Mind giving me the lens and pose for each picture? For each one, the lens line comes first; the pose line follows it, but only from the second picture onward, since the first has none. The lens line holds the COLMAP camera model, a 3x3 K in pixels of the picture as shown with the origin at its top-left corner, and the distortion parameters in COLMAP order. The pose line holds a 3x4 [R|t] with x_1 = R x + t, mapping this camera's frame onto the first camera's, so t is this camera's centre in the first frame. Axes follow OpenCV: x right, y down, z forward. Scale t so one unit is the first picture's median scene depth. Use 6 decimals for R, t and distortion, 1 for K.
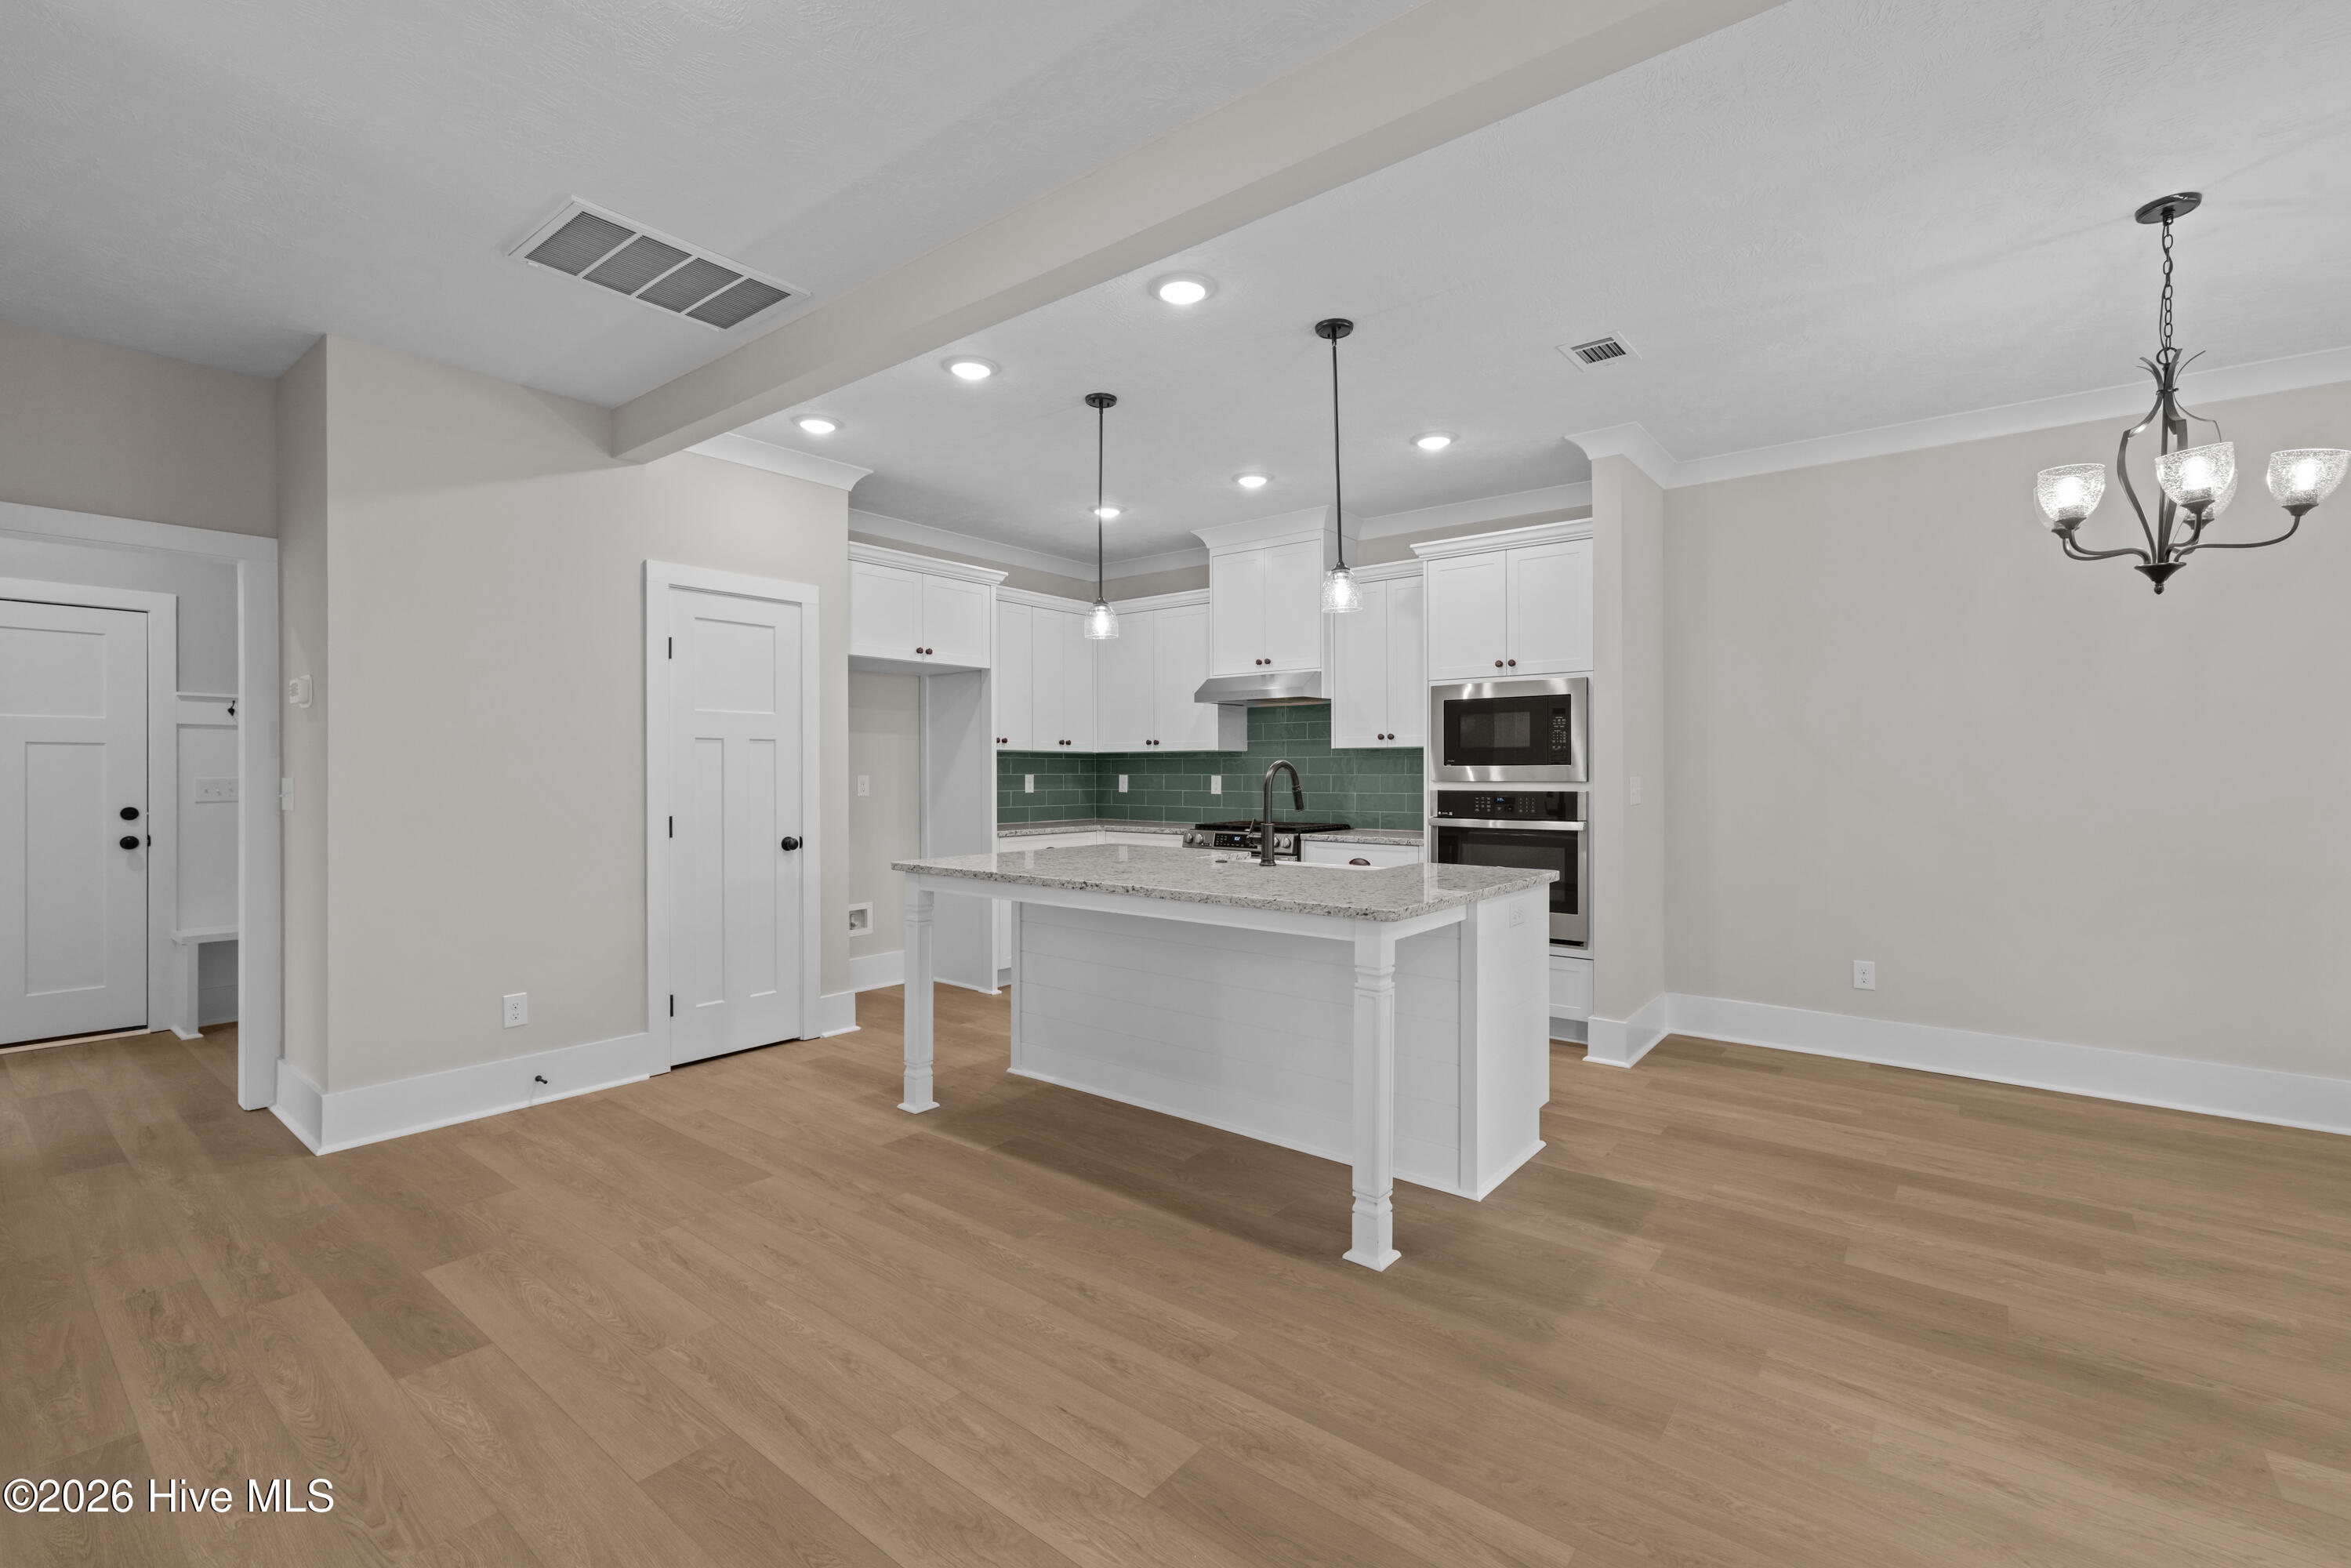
lens RADIAL K [[1017.2, 0, 1160.1], [0, 1017.2, 768.5], [0, 0, 1]] dist [-0.001030, 0.000686]
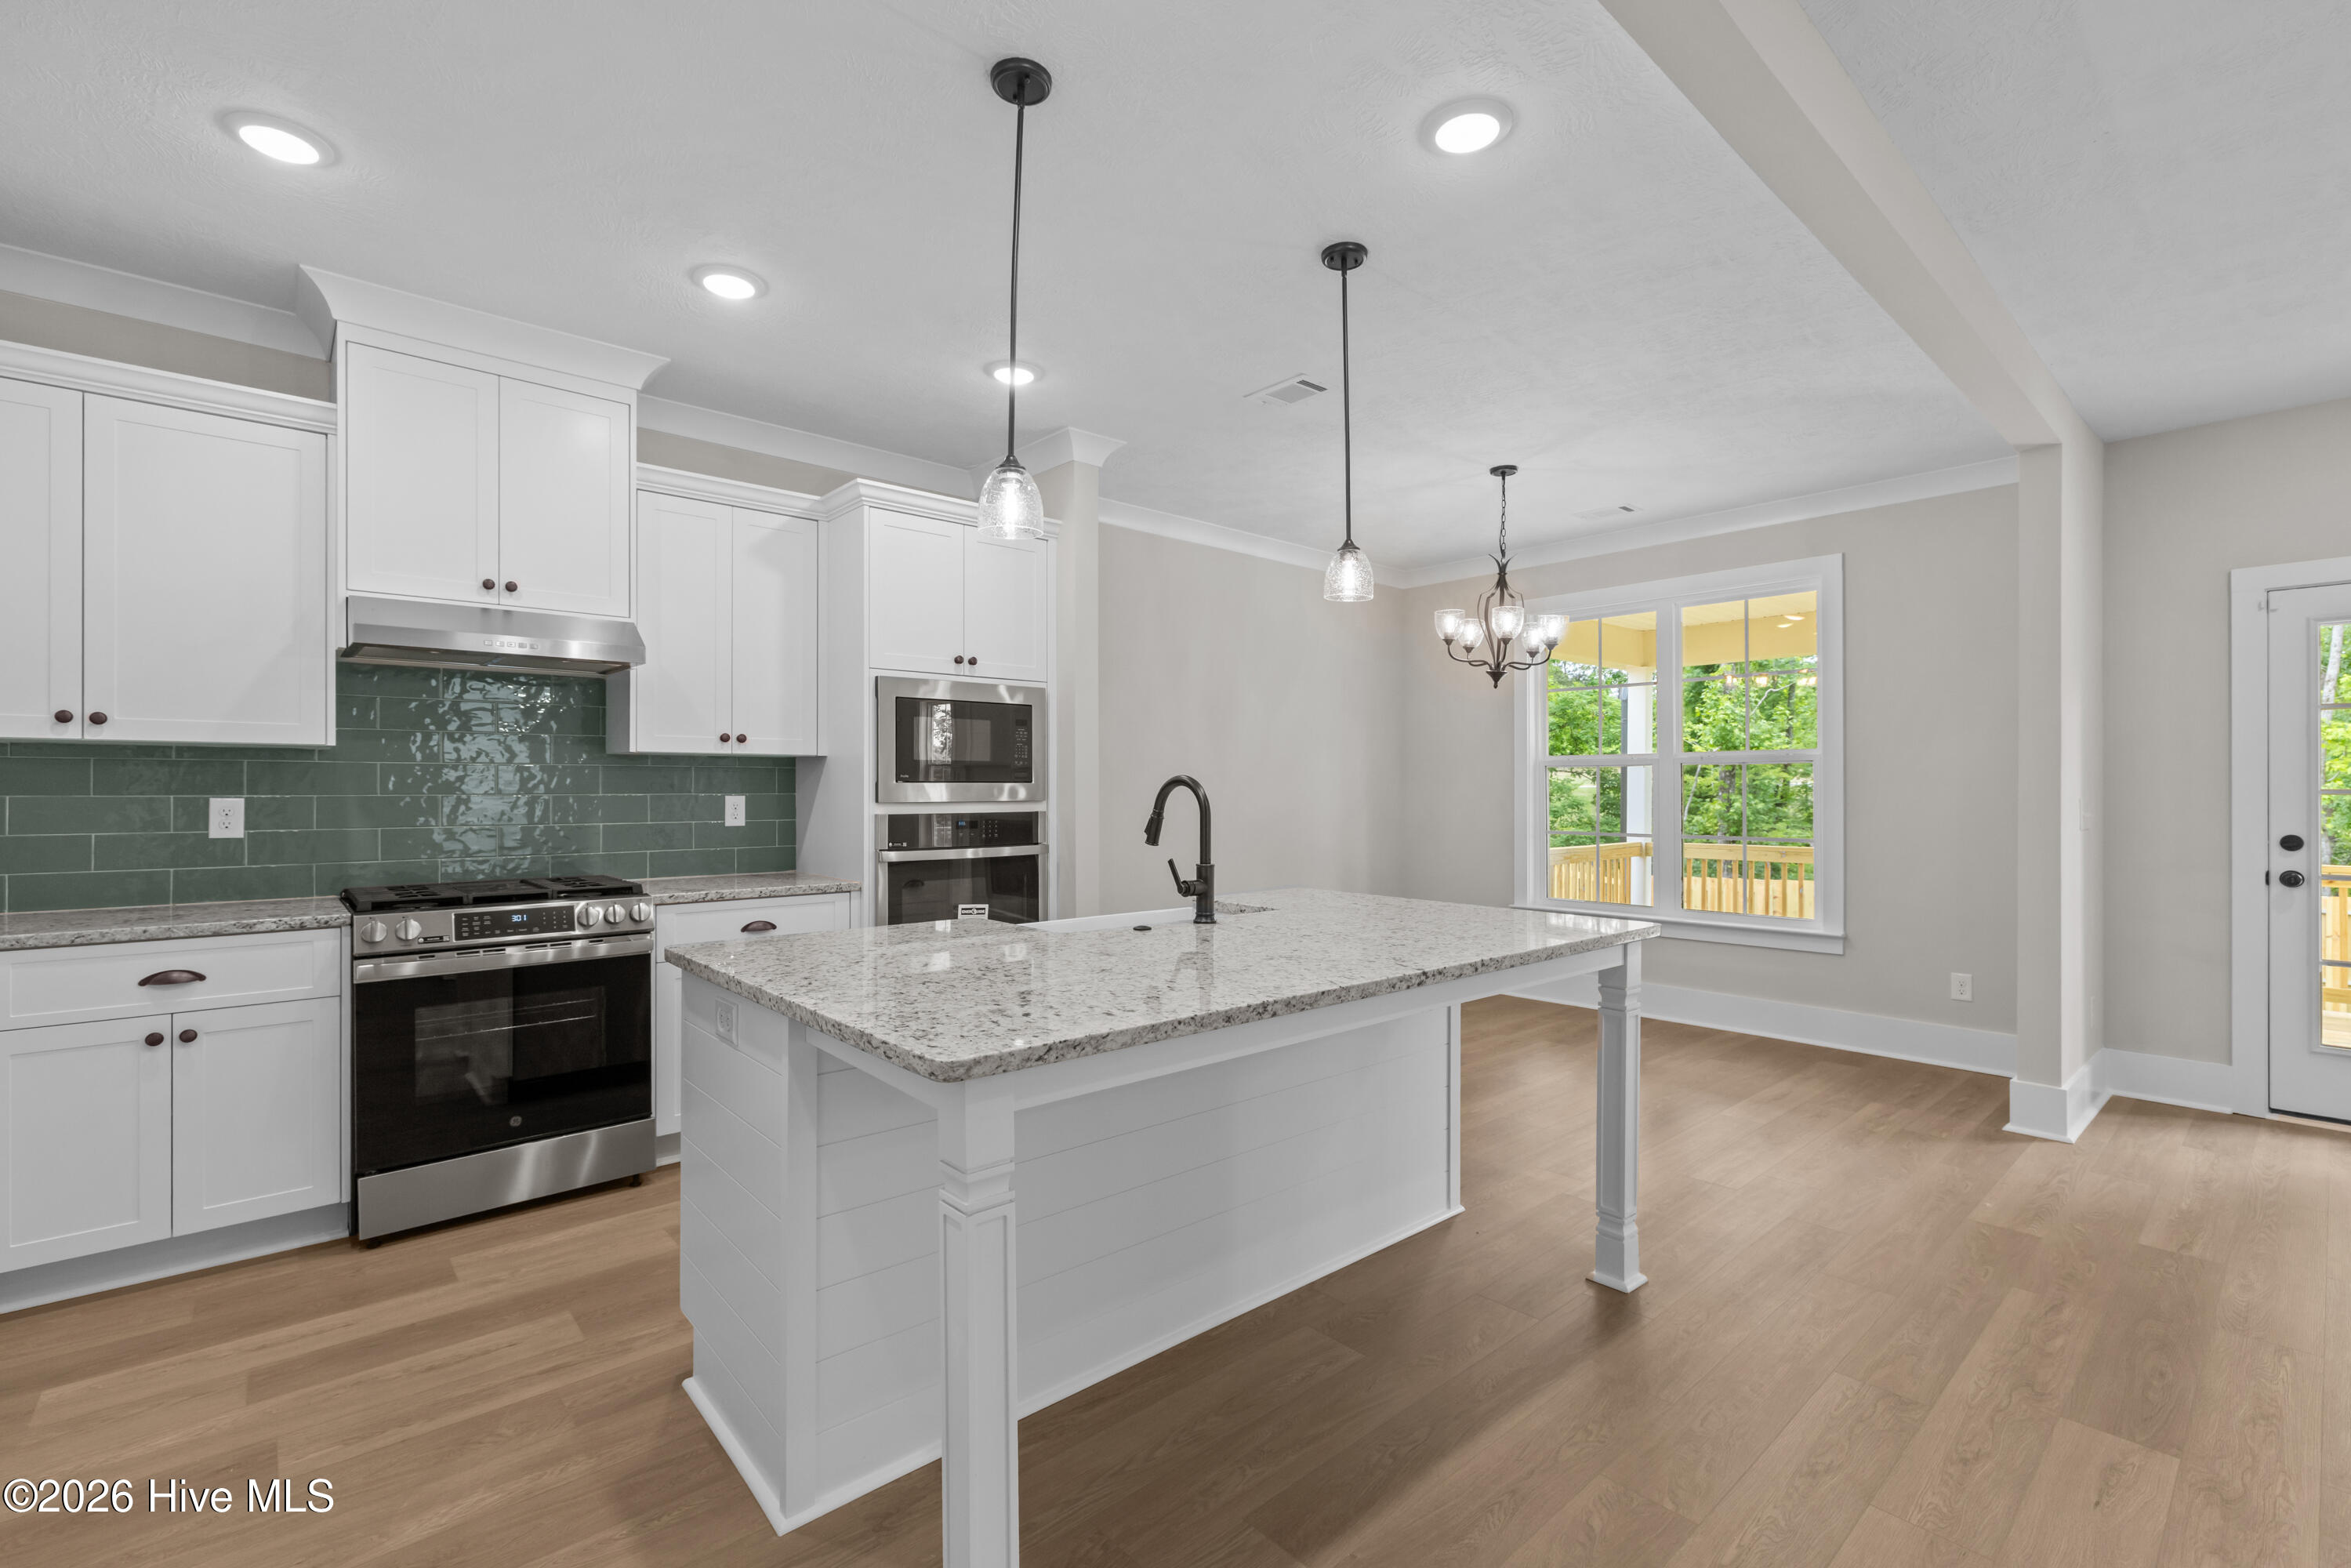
lens RADIAL K [[1017.2, 0, 1194.6], [0, 1017.2, 791.9], [0, 0, 1]] dist [-0.001030, 0.000686]
pose [[0.164319, -0.001849, 0.986406, -0.454263], [-0.004107, 0.999988, 0.002559, 0.001892], [-0.986399, -0.004471, 0.164310, 0.673010]]
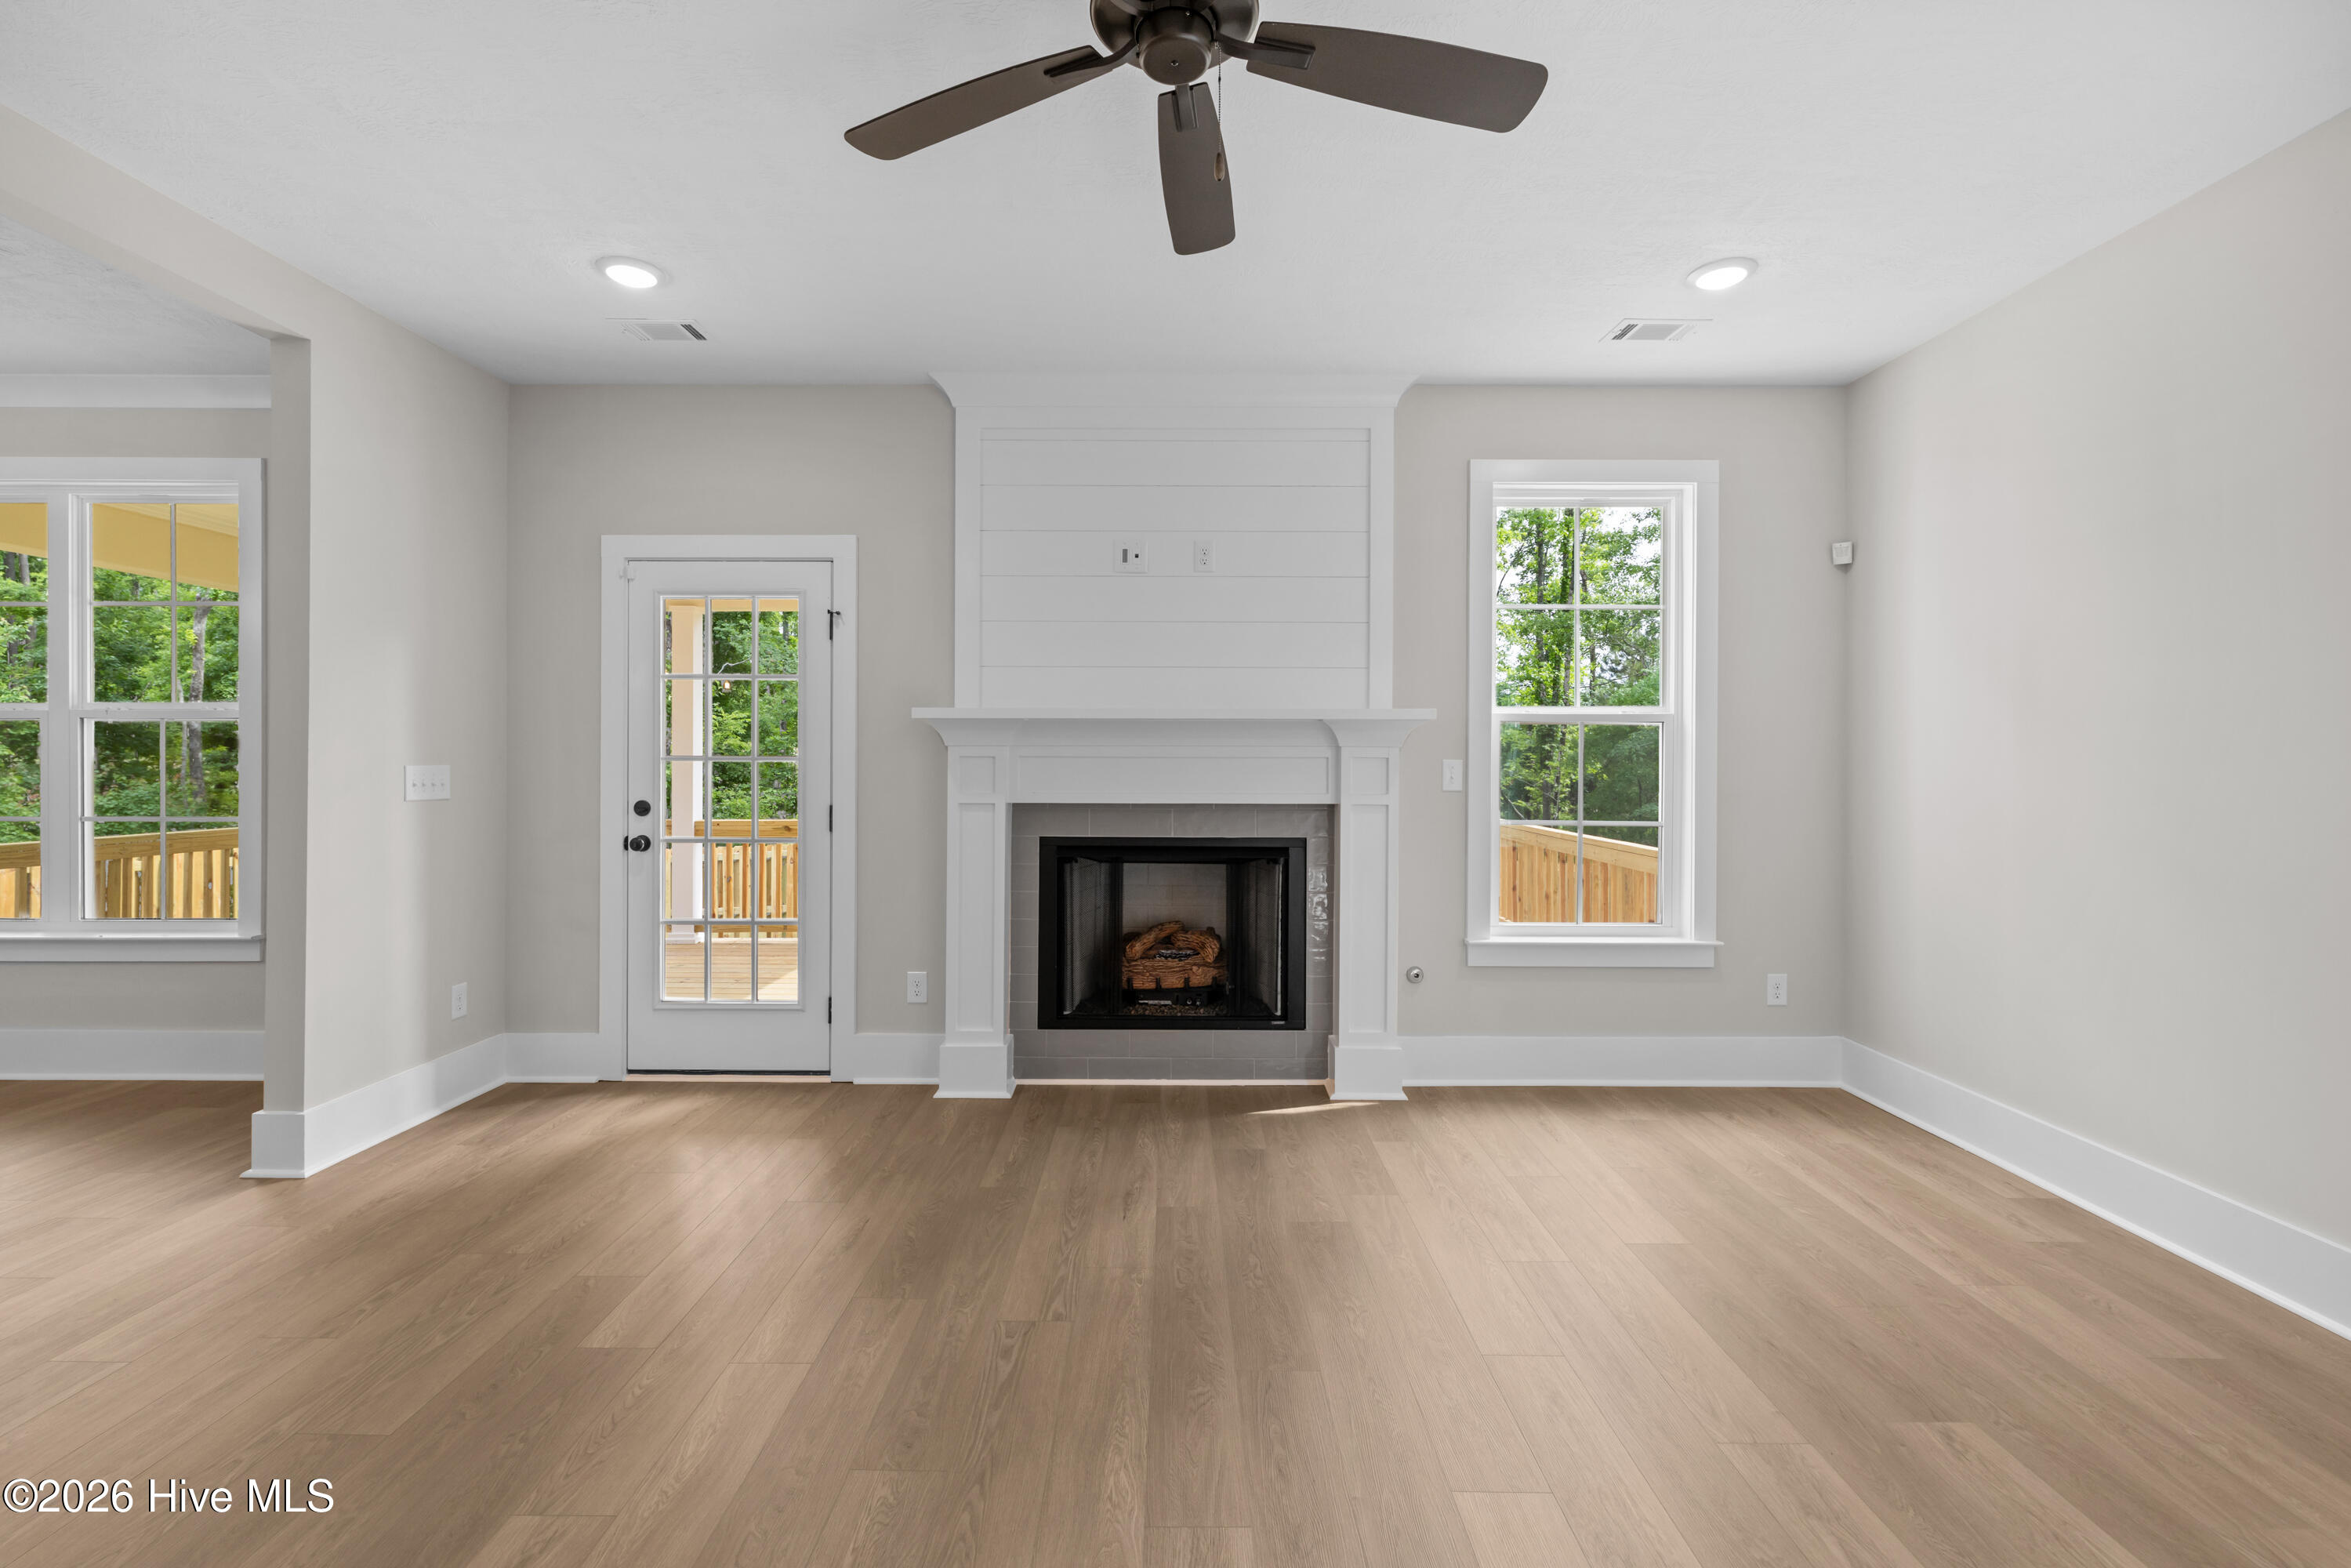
lens RADIAL K [[1017.2, 0, 1172.1], [0, 1017.2, 756.0], [0, 0, 1]] dist [-0.001030, 0.000686]
pose [[-0.626840, 0.001106, 0.779148, -0.431242], [-0.006983, 0.999951, -0.007038, 0.001343], [-0.779117, -0.009852, -0.626801, 0.133712]]
